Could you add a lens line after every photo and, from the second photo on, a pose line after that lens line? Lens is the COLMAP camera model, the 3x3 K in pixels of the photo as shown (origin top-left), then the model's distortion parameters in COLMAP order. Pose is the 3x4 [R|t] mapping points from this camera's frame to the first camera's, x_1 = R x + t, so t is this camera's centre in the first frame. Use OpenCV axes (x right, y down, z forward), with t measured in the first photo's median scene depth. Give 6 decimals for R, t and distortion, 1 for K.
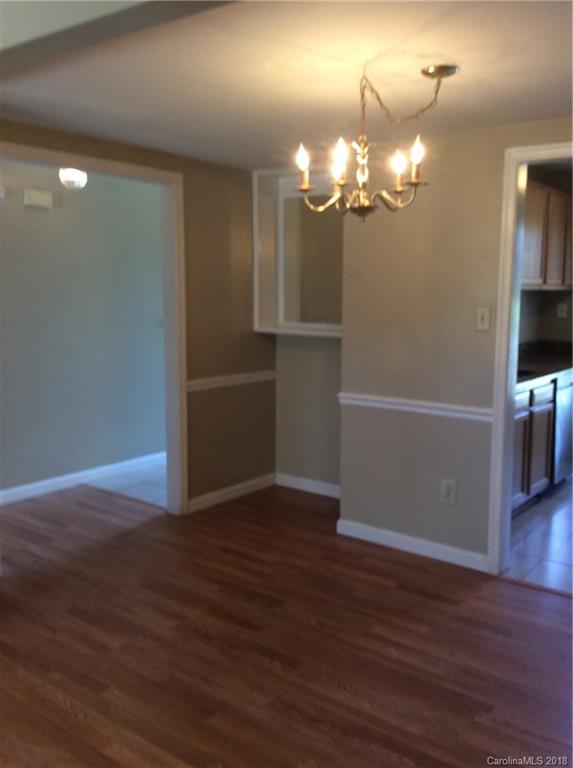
lens RADIAL K [[730.5, 0, 286.5], [0, 730.5, 384.0], [0, 0, 1]] dist [-0.006713, -0.006991]
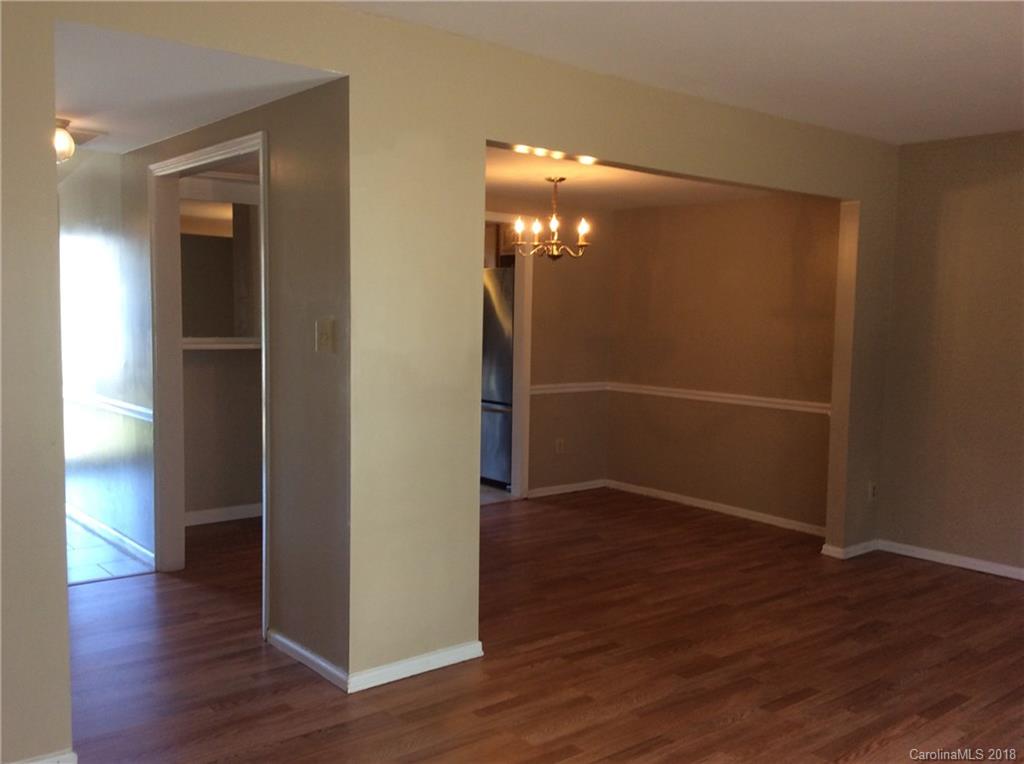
lens RADIAL K [[950.6, 0, 512.0], [0, 950.6, 382.0], [0, 0, 1]] dist [0.007860, -0.000742]
pose [[0.221089, -0.083171, 0.971701, -2.007901], [0.119840, 0.991123, 0.057567, -0.092612], [-0.967863, 0.103721, 0.229093, 0.624390]]
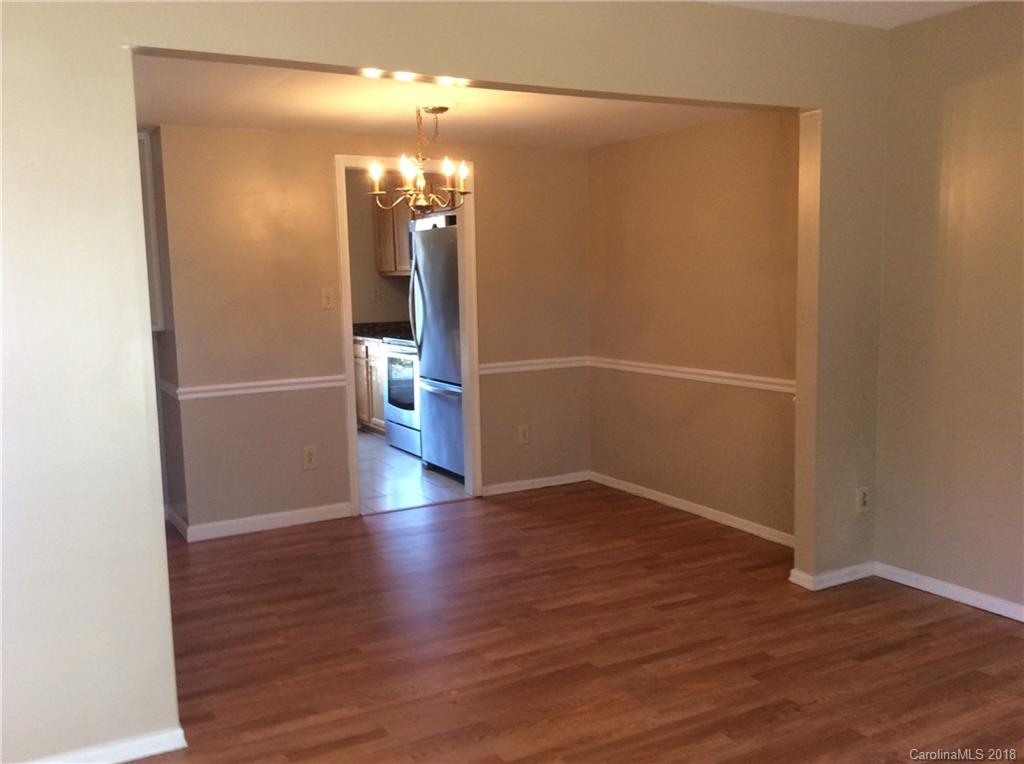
lens RADIAL K [[950.4, 0, 512.0], [0, 950.4, 382.0], [0, 0, 1]] dist [0.027079, -0.005381]
pose [[0.383681, -0.126856, 0.914711, -1.420196], [0.155277, 0.985279, 0.071510, -0.028109], [-0.910318, 0.114597, 0.397730, 0.208510]]
